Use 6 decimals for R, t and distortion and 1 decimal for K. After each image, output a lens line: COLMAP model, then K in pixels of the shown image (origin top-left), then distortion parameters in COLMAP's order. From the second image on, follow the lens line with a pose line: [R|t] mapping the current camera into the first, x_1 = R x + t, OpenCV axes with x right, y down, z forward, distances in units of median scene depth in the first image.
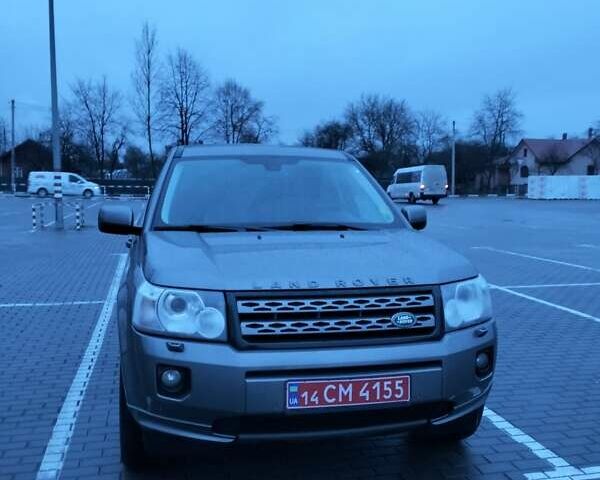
lens RADIAL K [[645.4, 0, 294.9], [0, 645.4, 242.9], [0, 0, 1]] dist [0.036490, 0.000000]
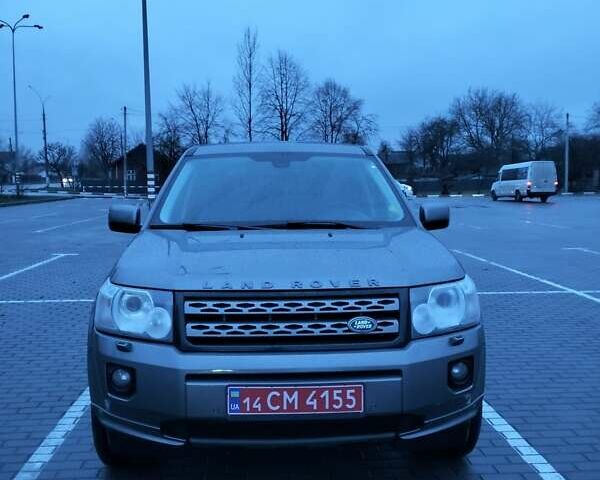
lens RADIAL K [[645.4, 0, 290.9], [0, 645.4, 245.3], [0, 0, 1]] dist [0.036490, 0.000000]
pose [[0.985320, 0.004095, -0.170666, 0.201557], [-0.003404, 0.999985, 0.004339, 0.000872], [0.170682, -0.003695, 0.985319, 0.059248]]
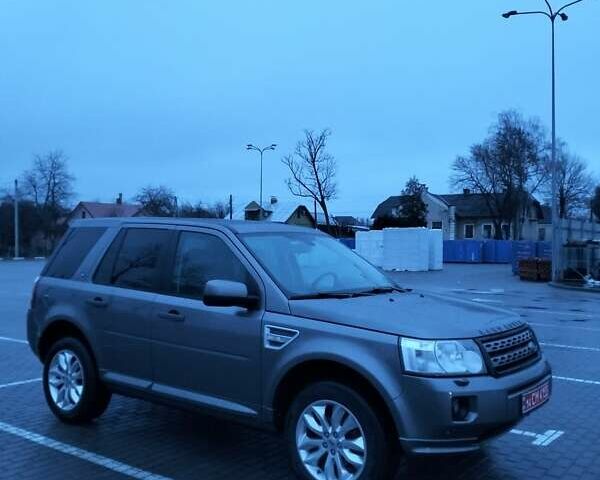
lens RADIAL K [[645.4, 0, 303.3], [0, 645.4, 249.8], [0, 0, 1]] dist [0.036490, 0.000000]
pose [[0.753430, -0.002168, 0.657524, -1.132605], [0.056364, 0.996527, -0.061300, -0.043598], [-0.655107, 0.083246, 0.750936, 0.154473]]
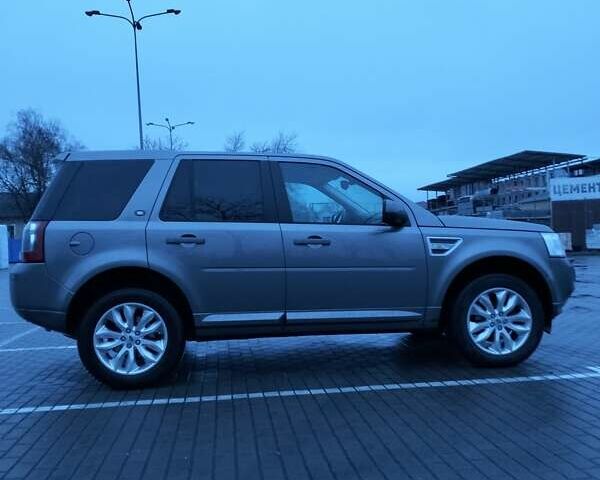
lens RADIAL K [[633.6, 0, 302.6], [0, 633.6, 237.2], [0, 0, 1]] dist [0.048452, 0.000000]
pose [[0.085754, 0.002864, 0.996312, -1.864282], [0.130551, 0.991342, -0.014086, 0.008359], [-0.987726, 0.131278, 0.084638, 1.394732]]
